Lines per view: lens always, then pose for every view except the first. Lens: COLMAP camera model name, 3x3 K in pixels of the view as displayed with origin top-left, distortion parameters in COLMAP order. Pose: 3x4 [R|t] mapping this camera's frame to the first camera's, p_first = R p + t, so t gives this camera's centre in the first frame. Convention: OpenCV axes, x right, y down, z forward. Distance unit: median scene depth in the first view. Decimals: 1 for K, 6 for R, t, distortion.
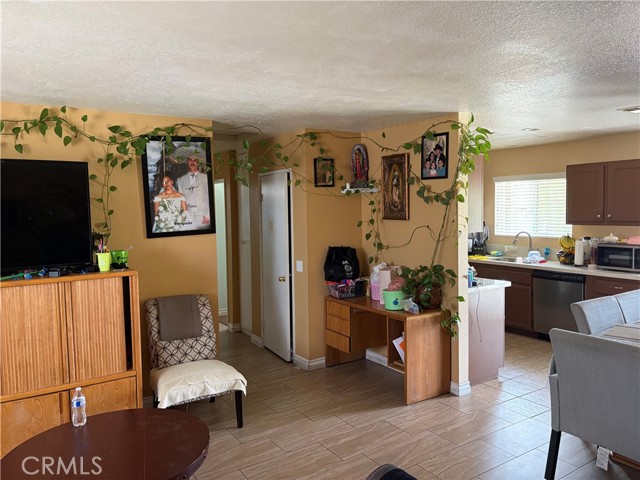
lens RADIAL K [[490.4, 0, 317.2], [0, 490.4, 241.7], [0, 0, 1]] dist [0.054065, -0.014623]
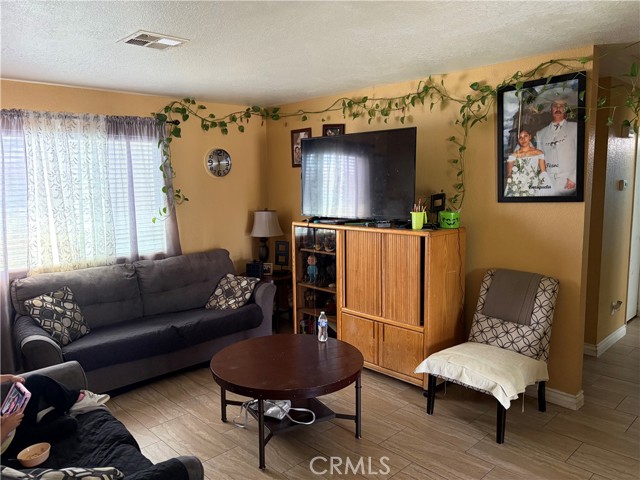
lens RADIAL K [[490.4, 0, 317.7], [0, 490.4, 239.7], [0, 0, 1]] dist [0.054065, -0.014623]
pose [[0.197706, 0.143589, -0.969688, 0.478720], [-0.056313, 0.989244, 0.135004, -0.042308], [0.978642, 0.027915, 0.203665, 0.483062]]
